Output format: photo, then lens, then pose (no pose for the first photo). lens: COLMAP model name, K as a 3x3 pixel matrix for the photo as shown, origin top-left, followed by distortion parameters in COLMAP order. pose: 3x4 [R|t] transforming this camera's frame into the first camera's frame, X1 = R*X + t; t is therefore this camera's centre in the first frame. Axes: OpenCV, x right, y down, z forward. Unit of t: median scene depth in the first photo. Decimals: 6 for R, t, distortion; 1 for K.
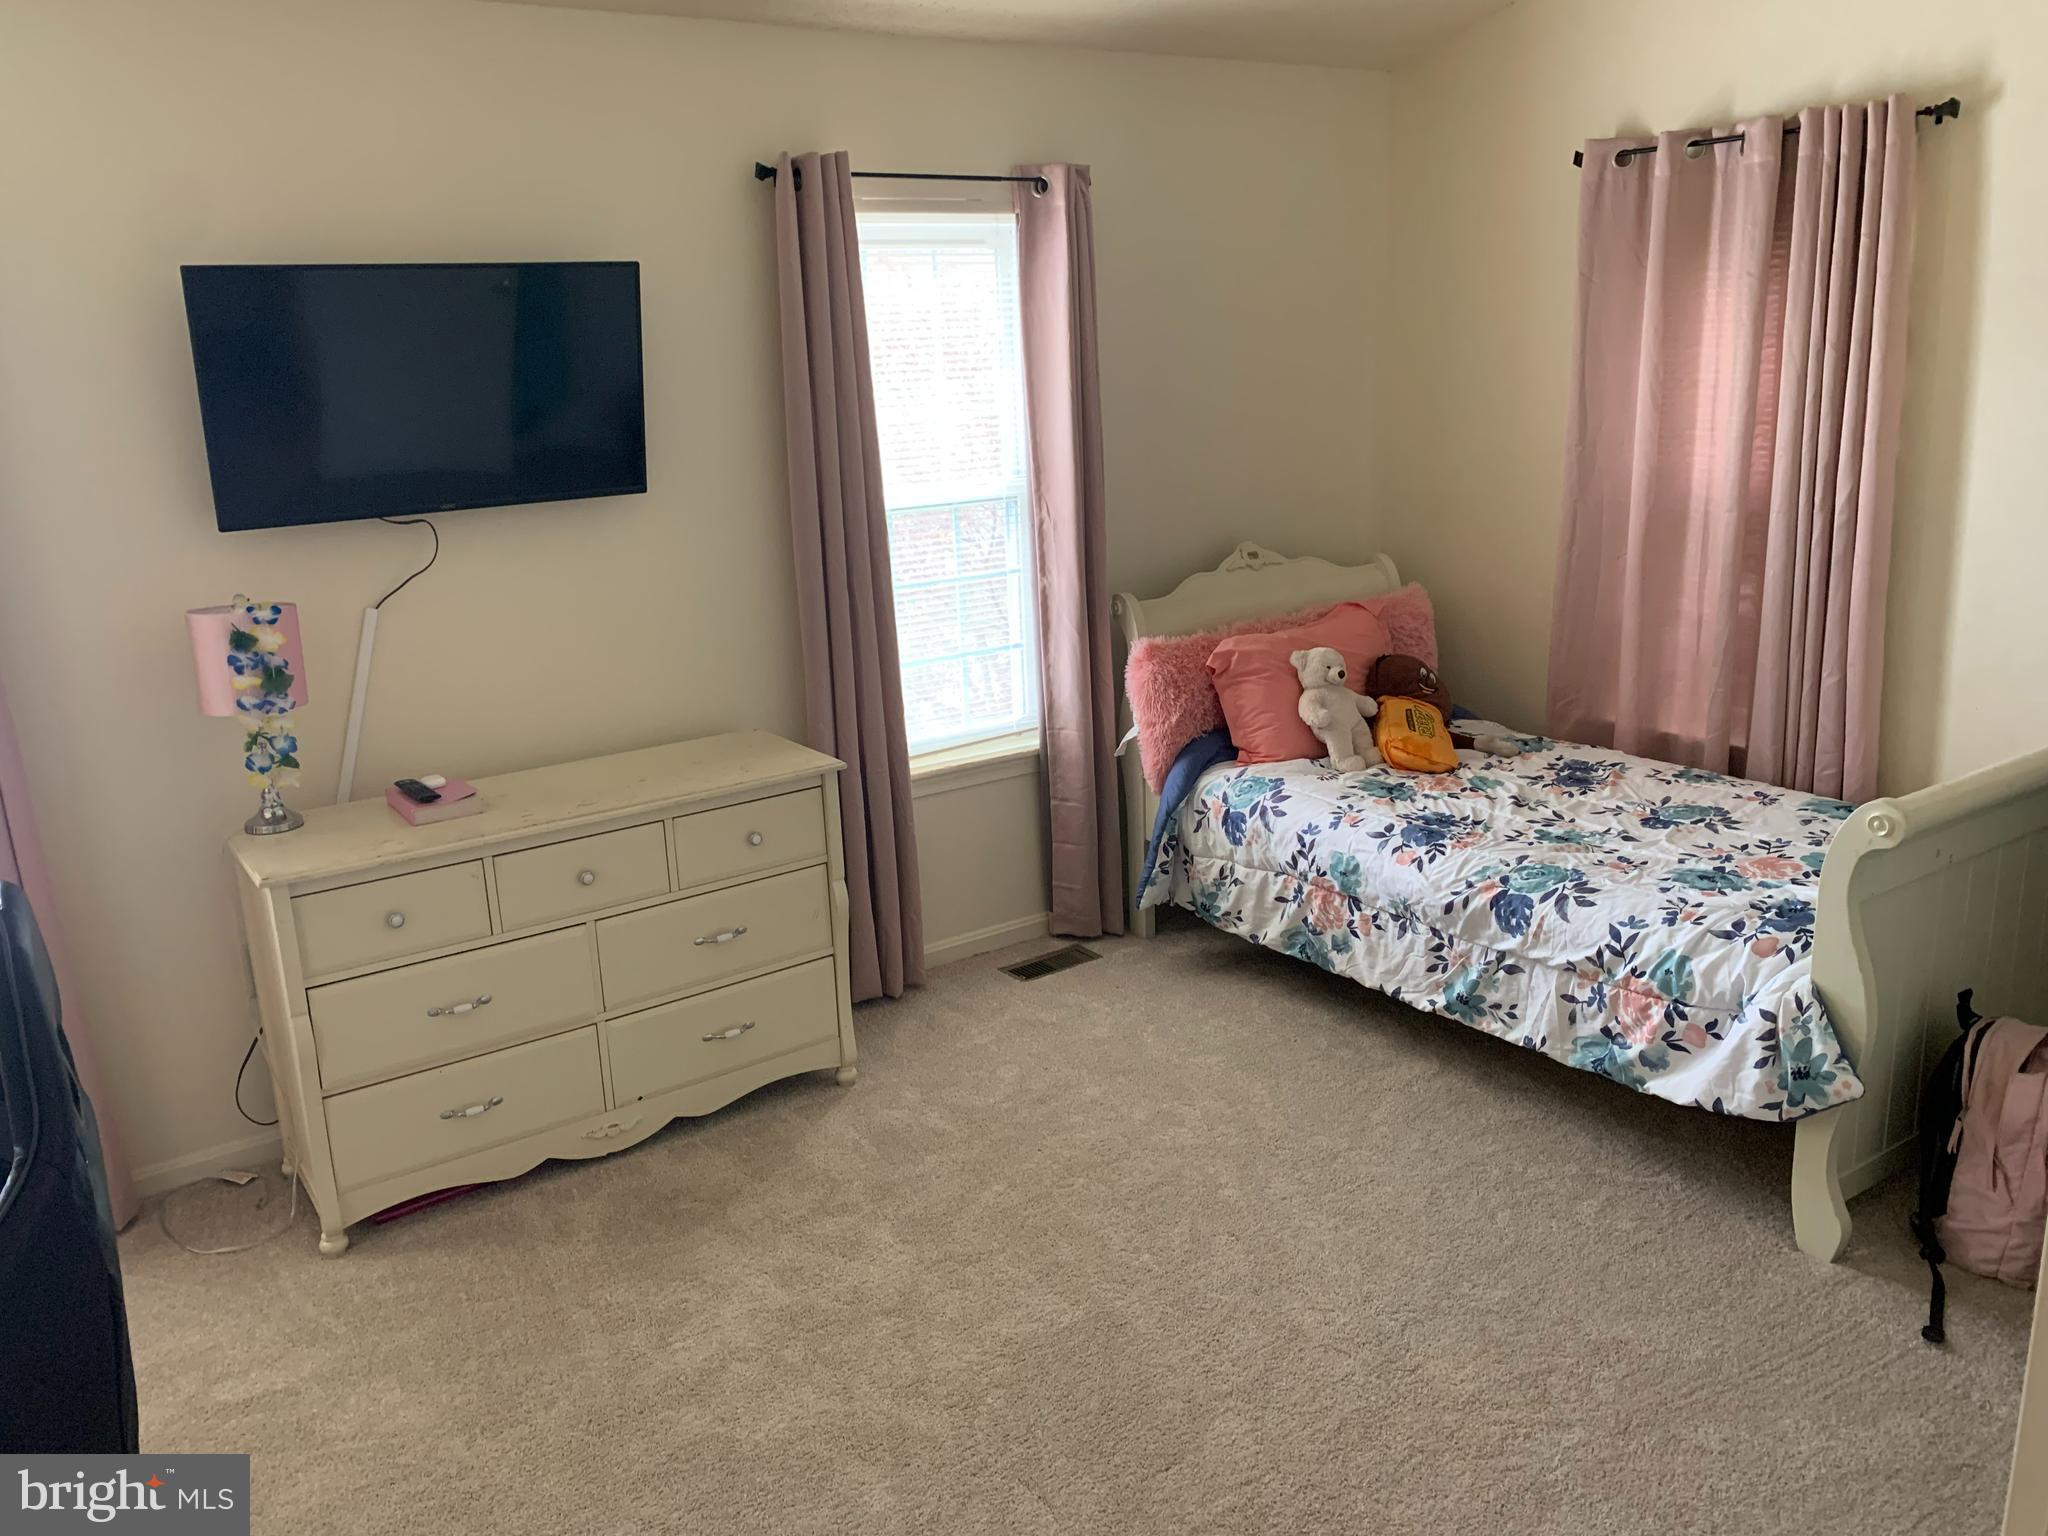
lens RADIAL K [[1530.4, 0, 1065.6], [0, 1530.4, 754.9], [0, 0, 1]] dist [0.155983, -0.253555]
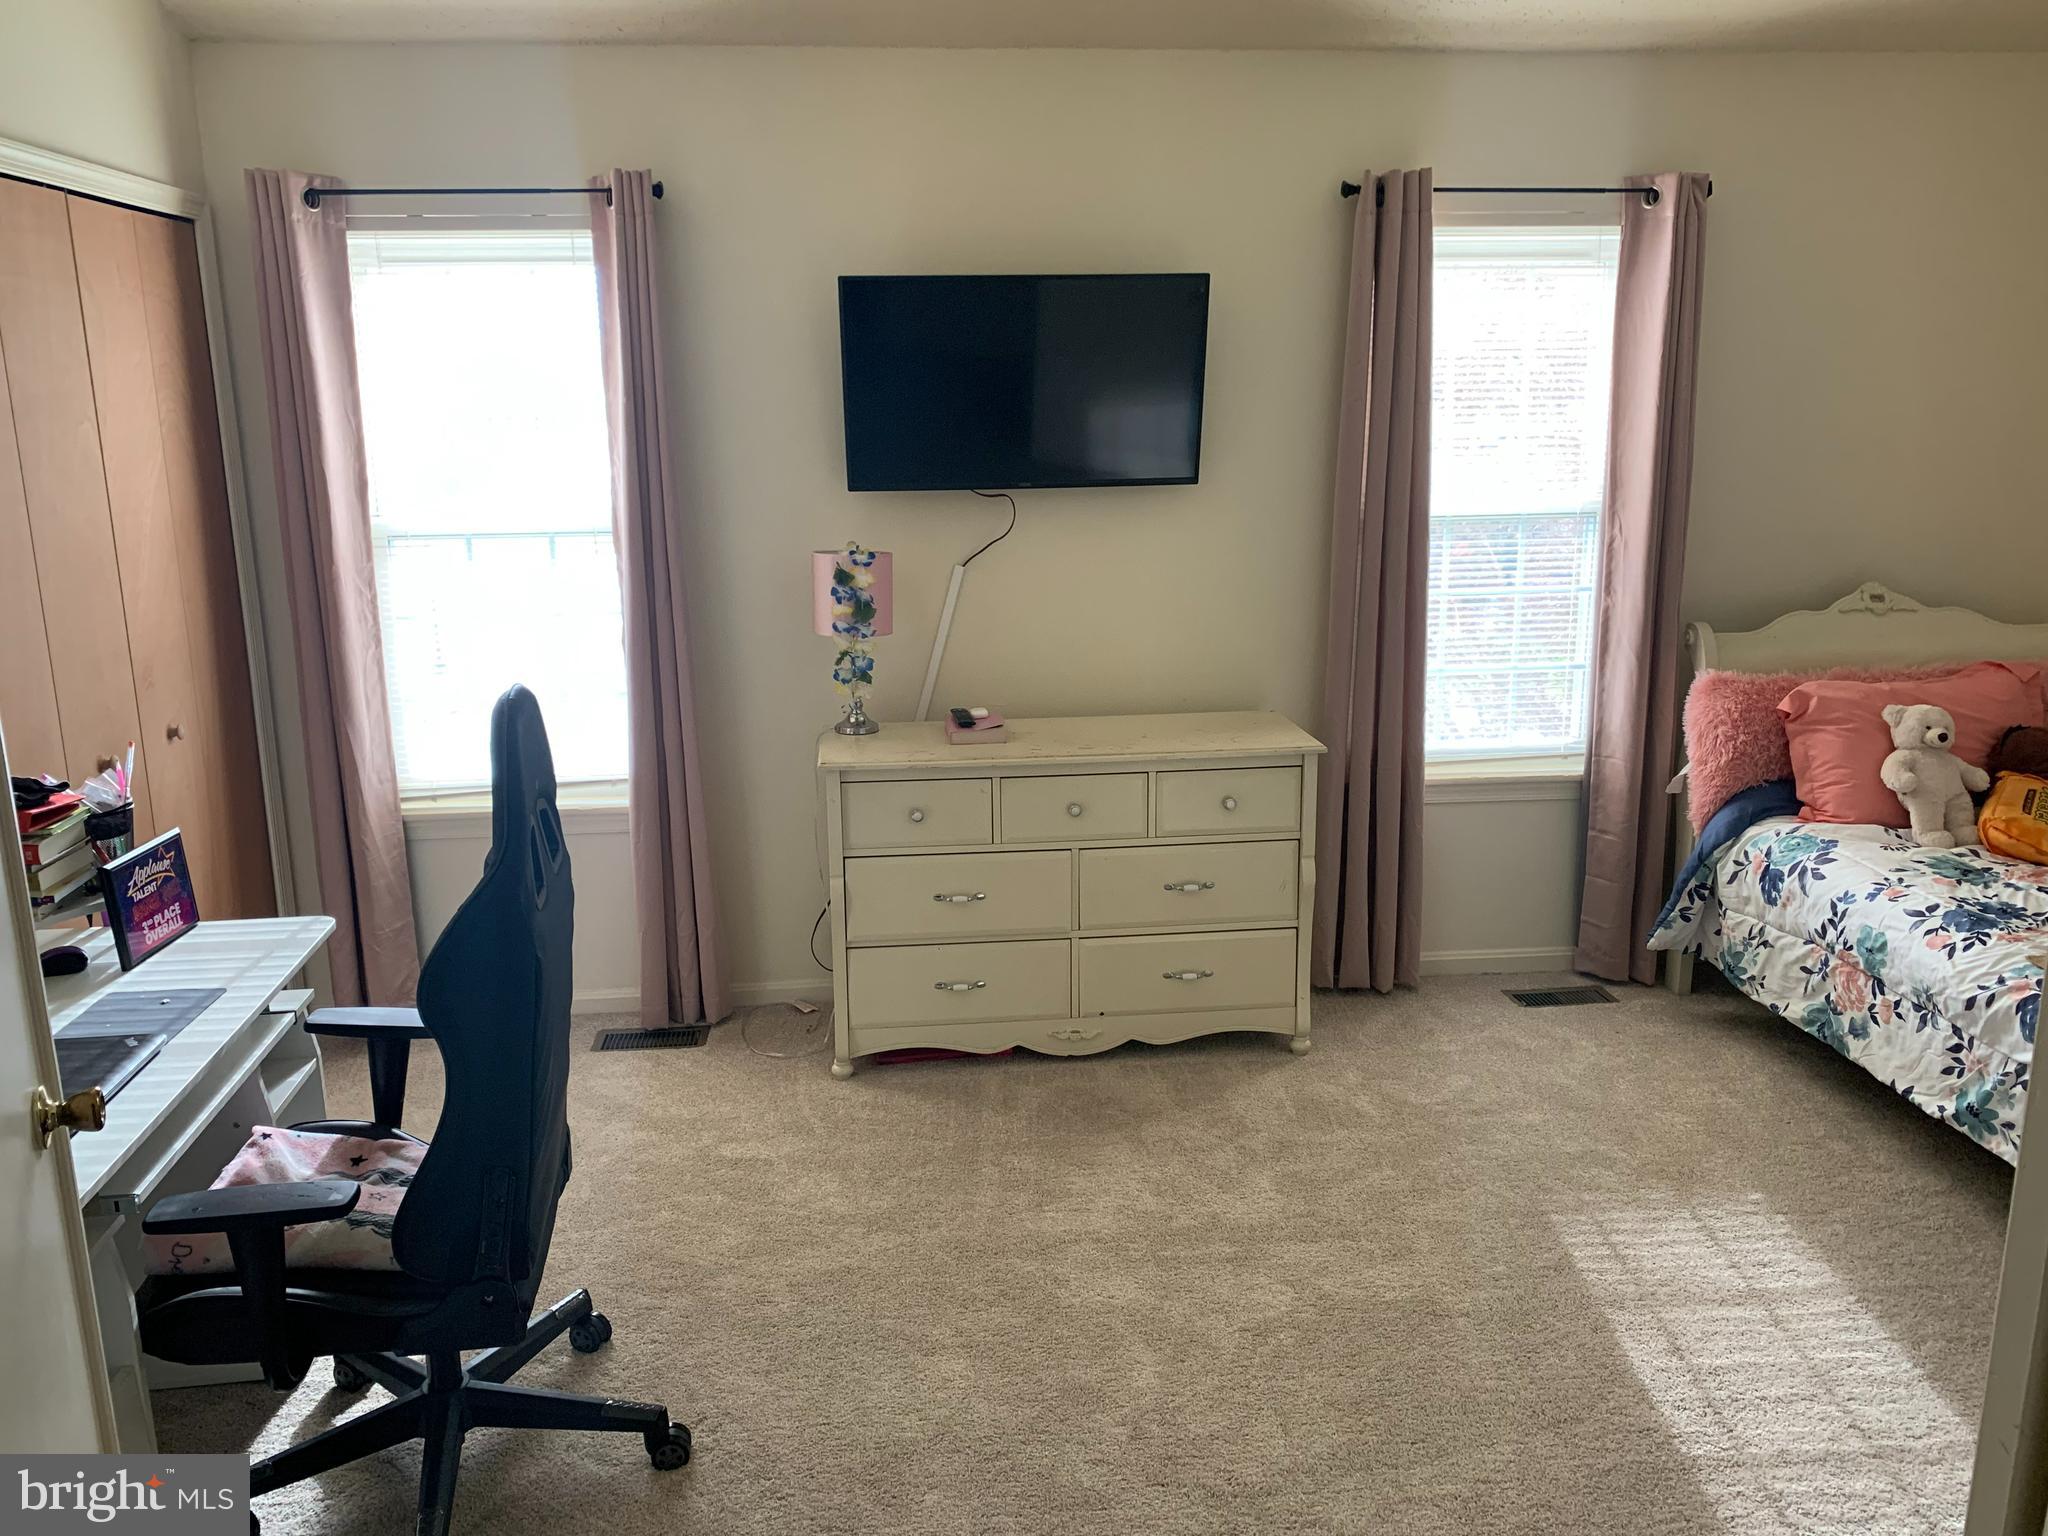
lens RADIAL K [[1530.4, 0, 1065.6], [0, 1530.4, 754.9], [0, 0, 1]] dist [0.155983, -0.253555]
pose [[0.890772, 0.137429, -0.433172, 0.138635], [-0.143699, 0.989450, 0.018413, 0.014833], [0.431132, 0.045845, 0.901123, -0.023826]]
